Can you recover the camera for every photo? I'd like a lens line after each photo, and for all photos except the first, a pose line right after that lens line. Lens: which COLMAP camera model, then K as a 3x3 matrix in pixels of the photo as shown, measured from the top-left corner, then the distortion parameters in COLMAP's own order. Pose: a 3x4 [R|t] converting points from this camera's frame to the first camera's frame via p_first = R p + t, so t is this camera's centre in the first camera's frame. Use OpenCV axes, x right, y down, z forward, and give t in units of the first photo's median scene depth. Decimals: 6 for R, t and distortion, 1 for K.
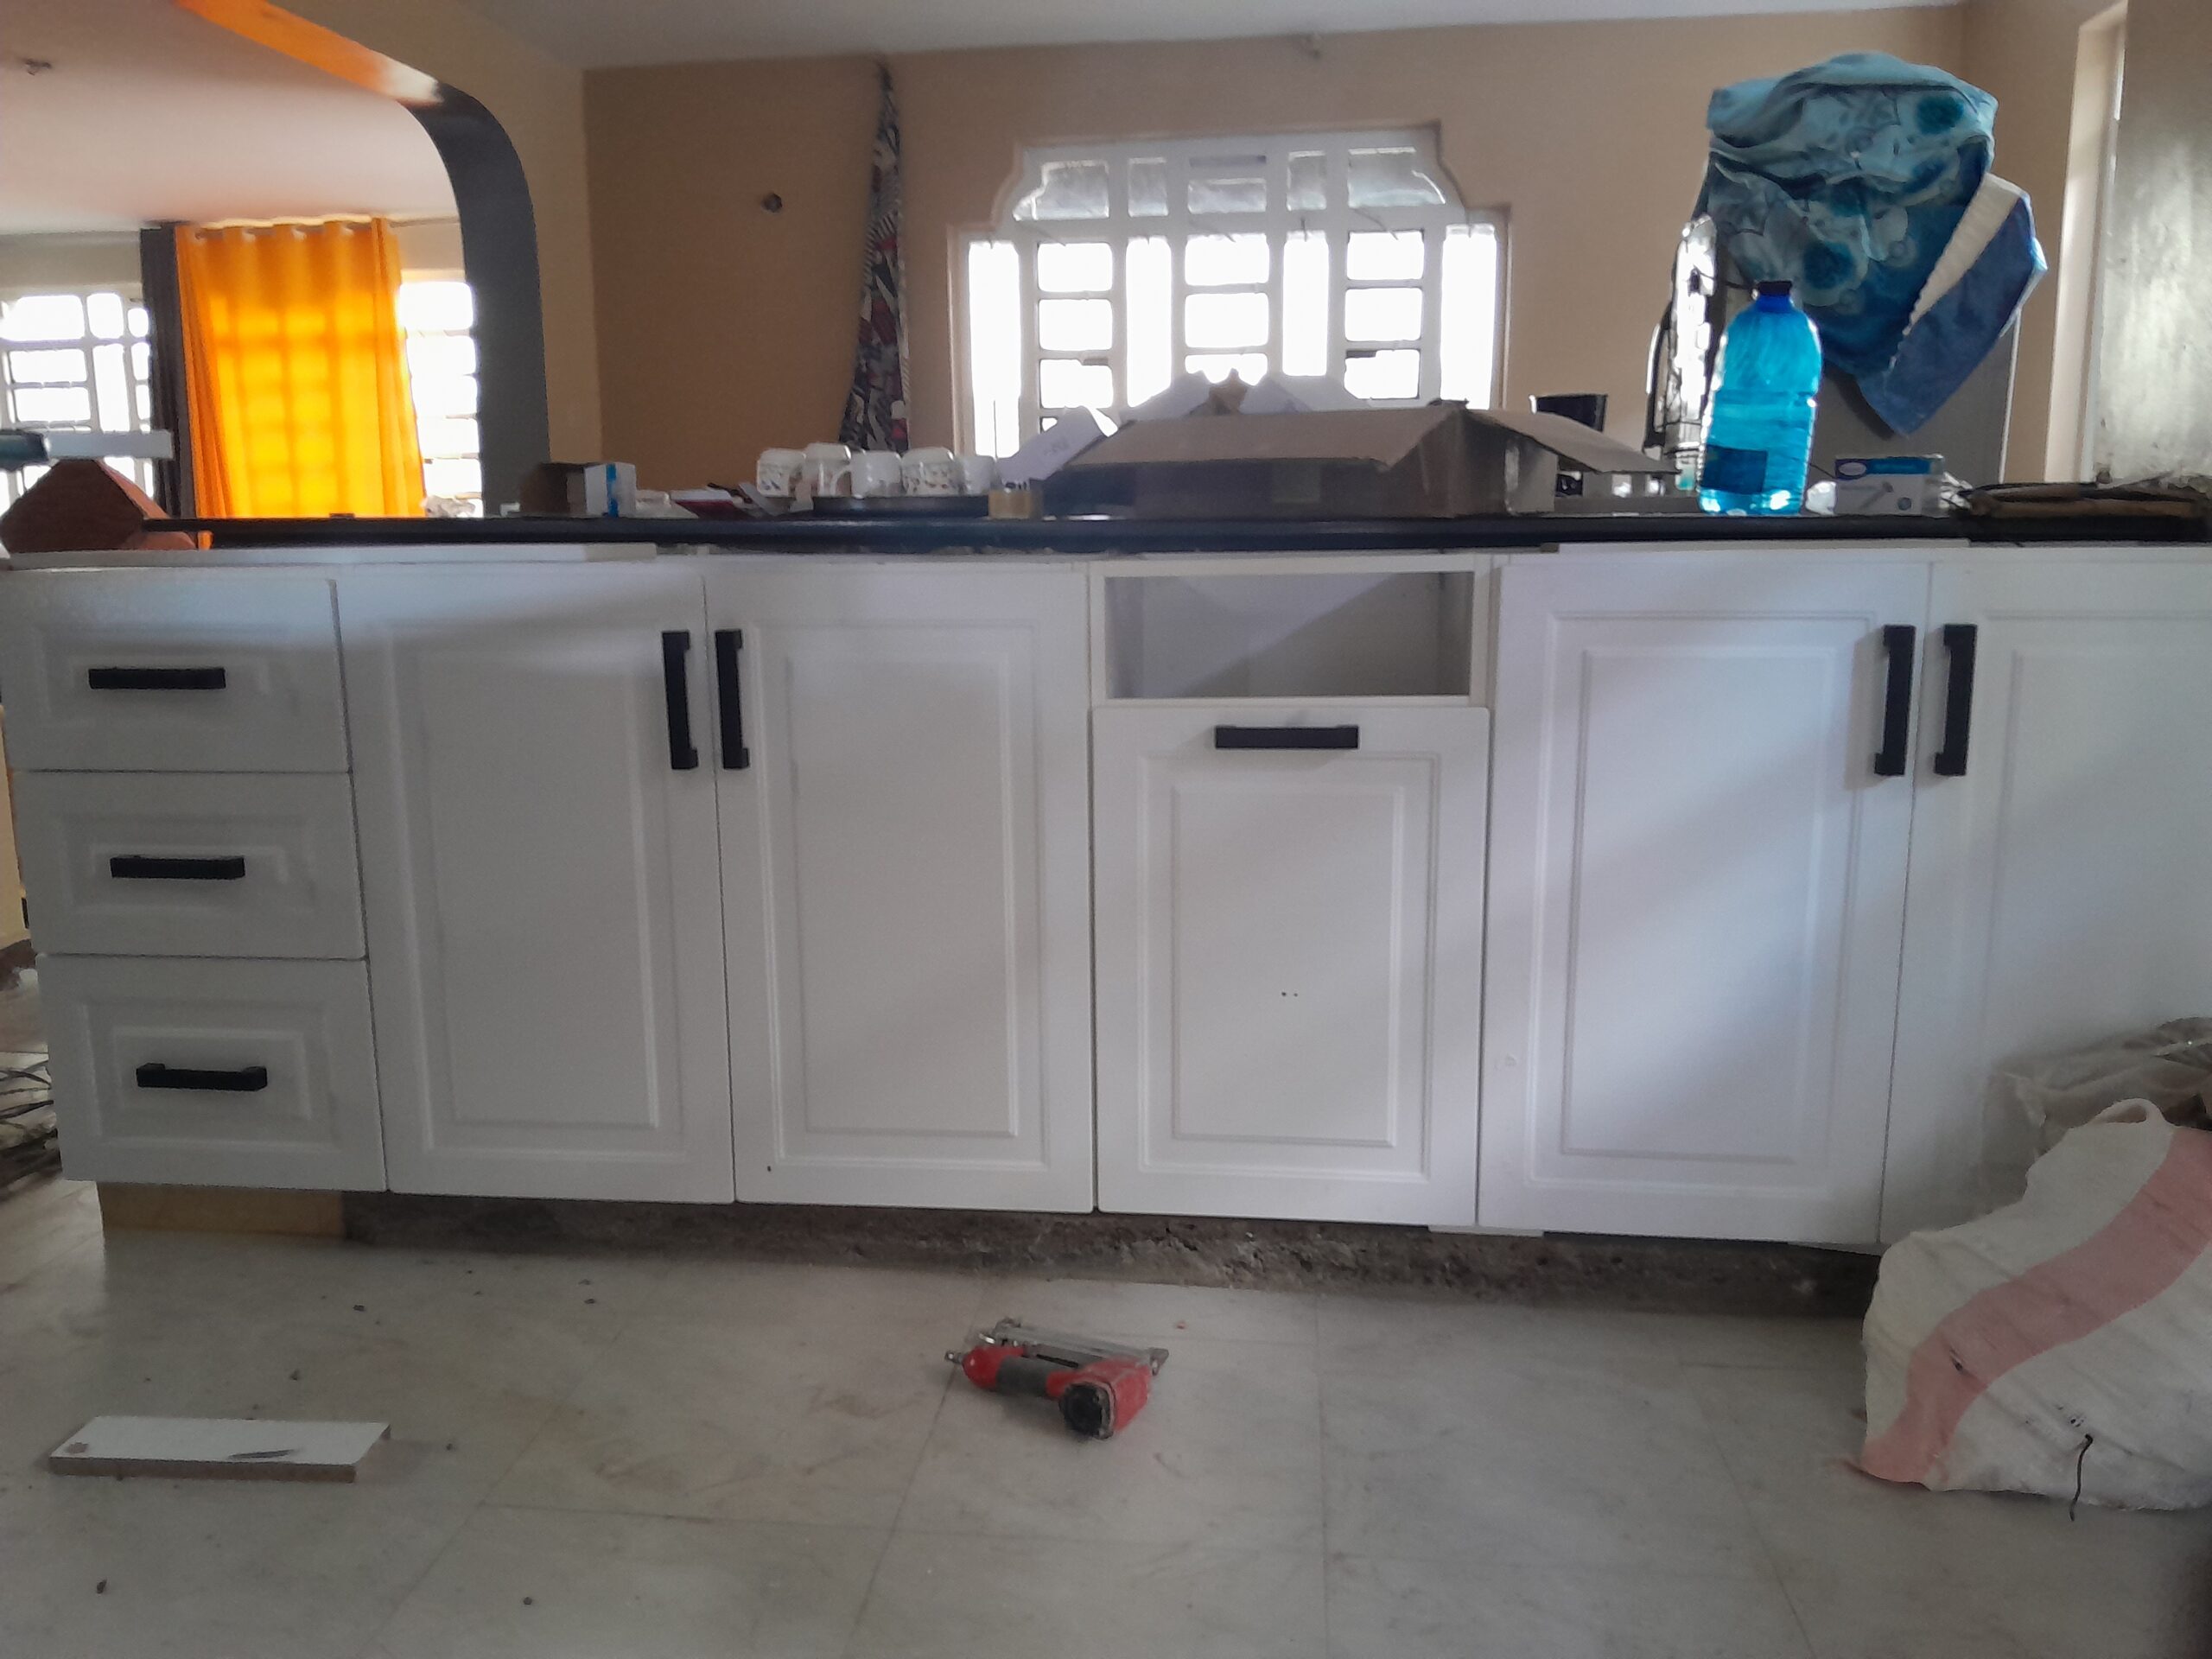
lens RADIAL K [[1726.5, 0, 1102.5], [0, 1726.5, 859.0], [0, 0, 1]] dist [0.039229, -0.064314]
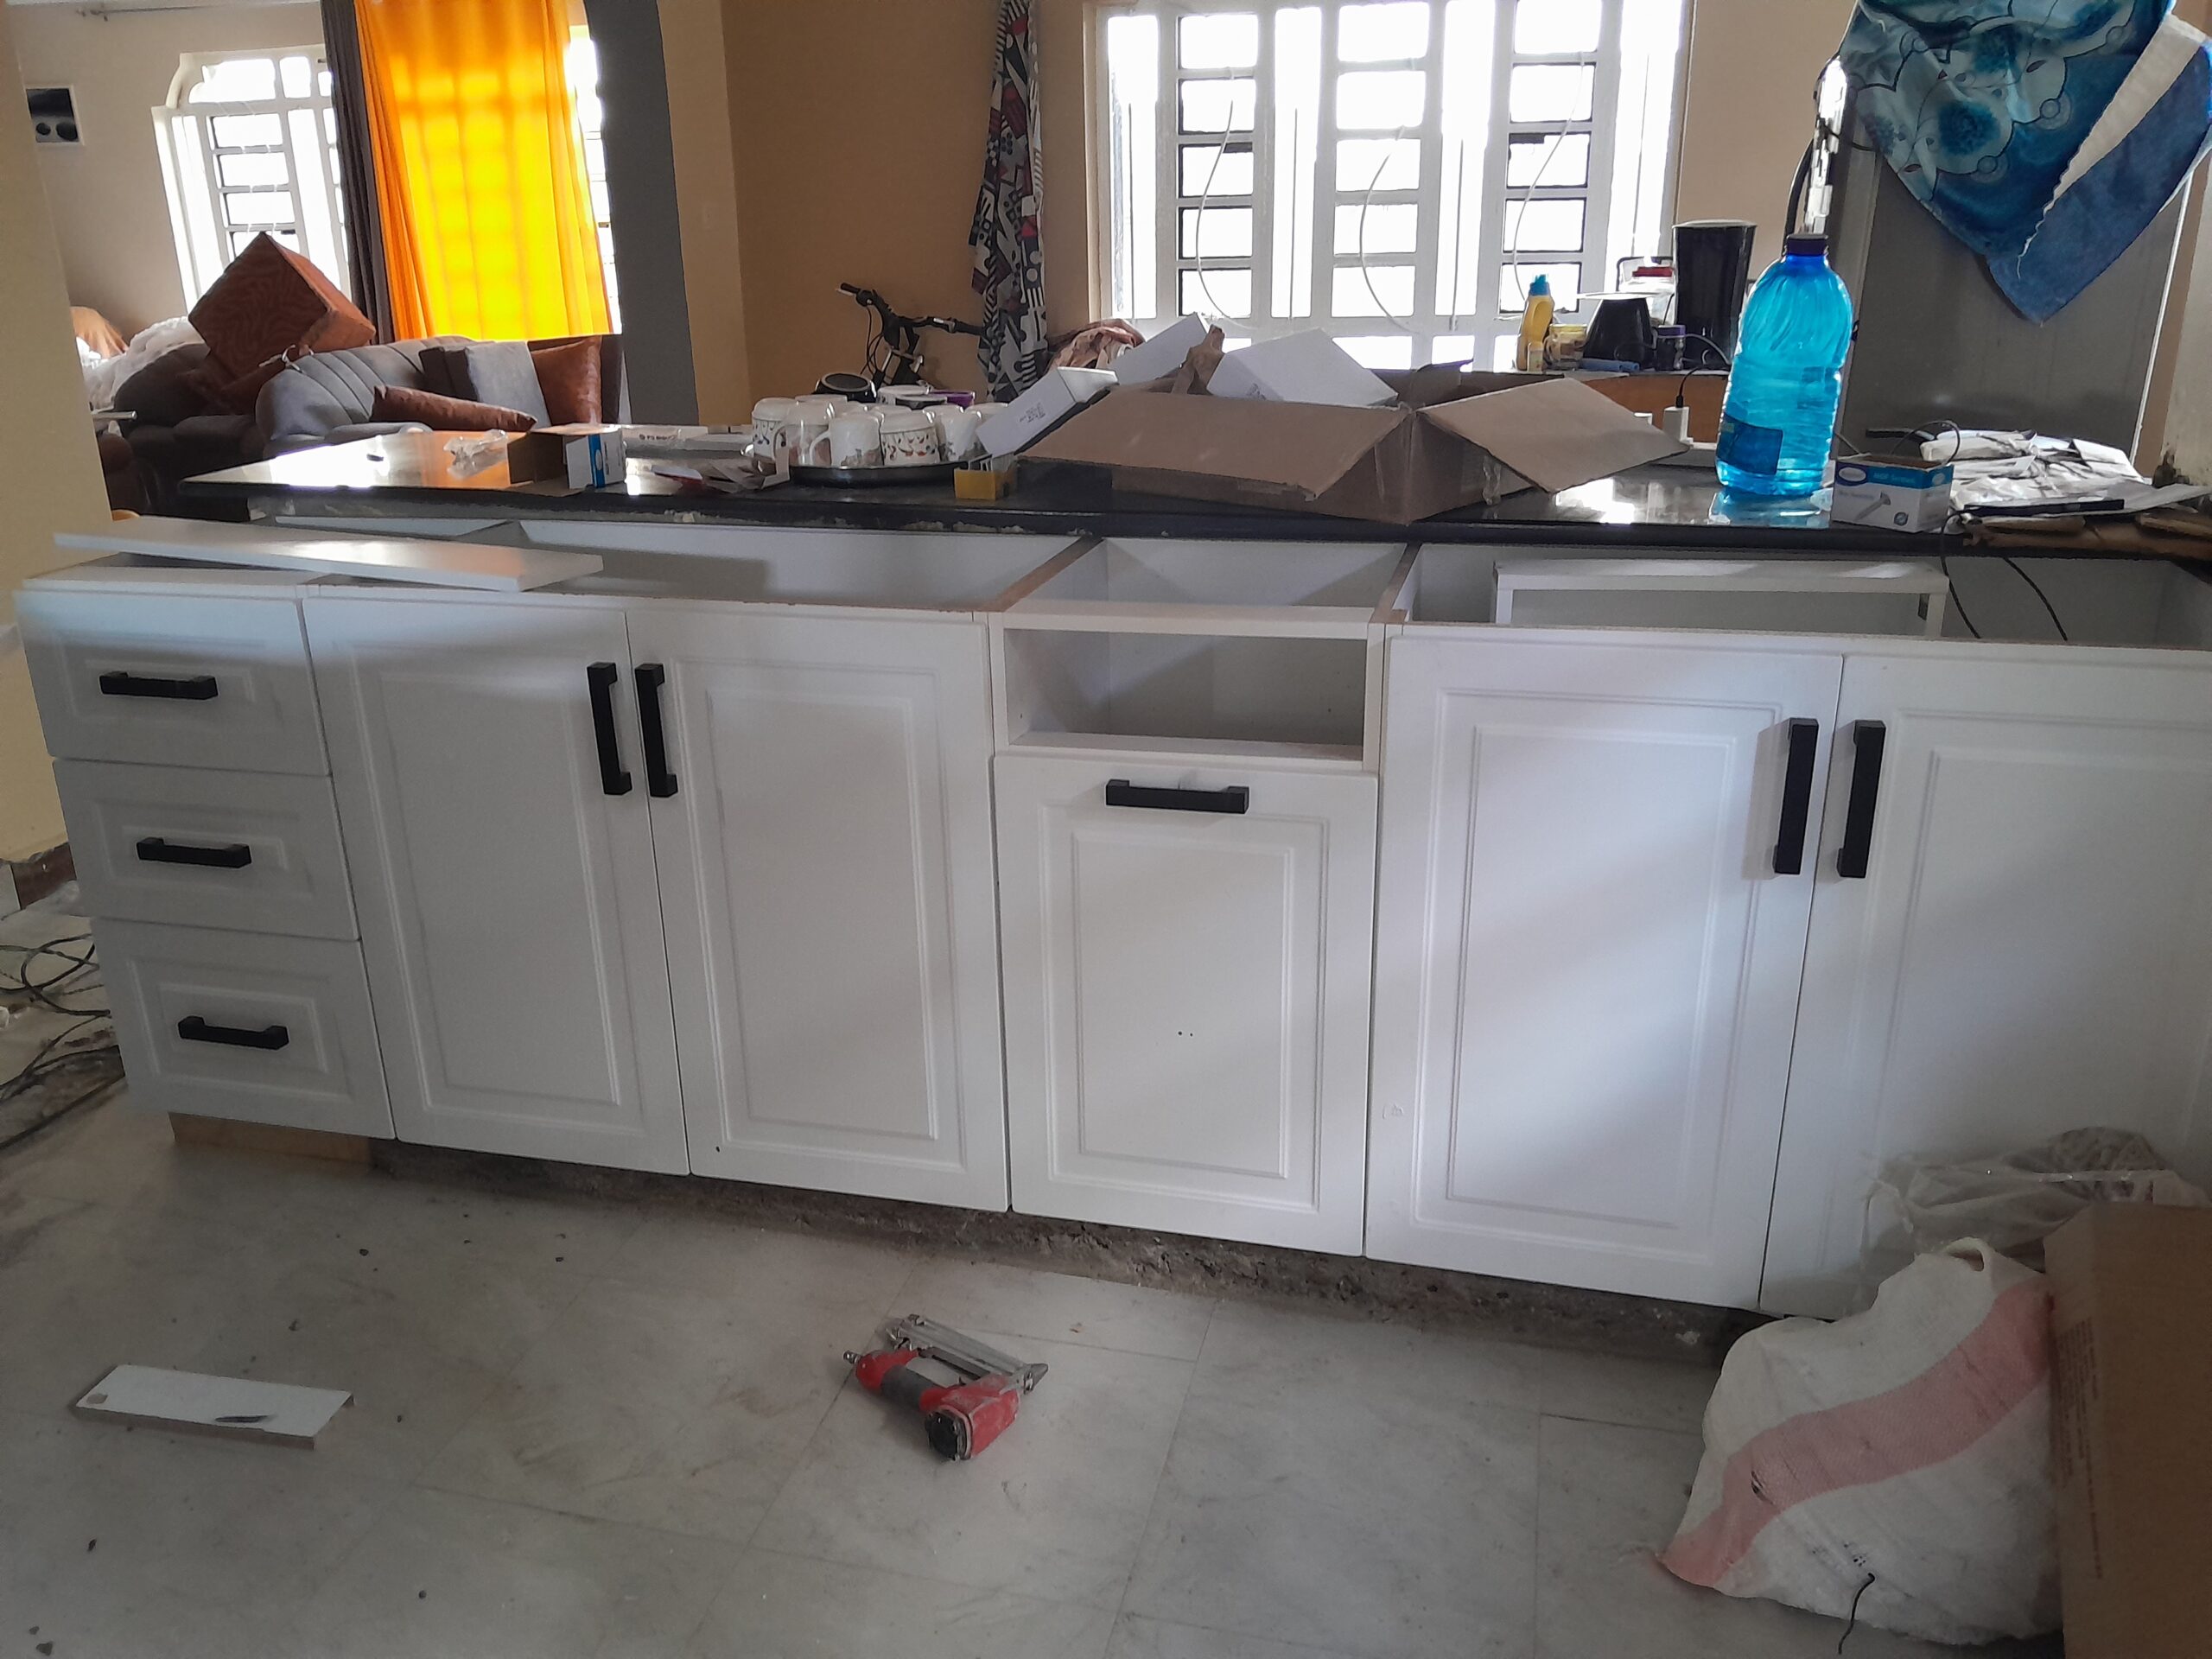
lens RADIAL K [[1726.5, 0, 1102.5], [0, 1726.5, 859.0], [0, 0, 1]] dist [0.039229, -0.064314]
pose [[0.990141, 0.040194, -0.134186, 0.185416], [-0.016746, 0.985042, 0.171497, -0.191355], [0.139072, -0.167559, 0.976004, 0.009325]]
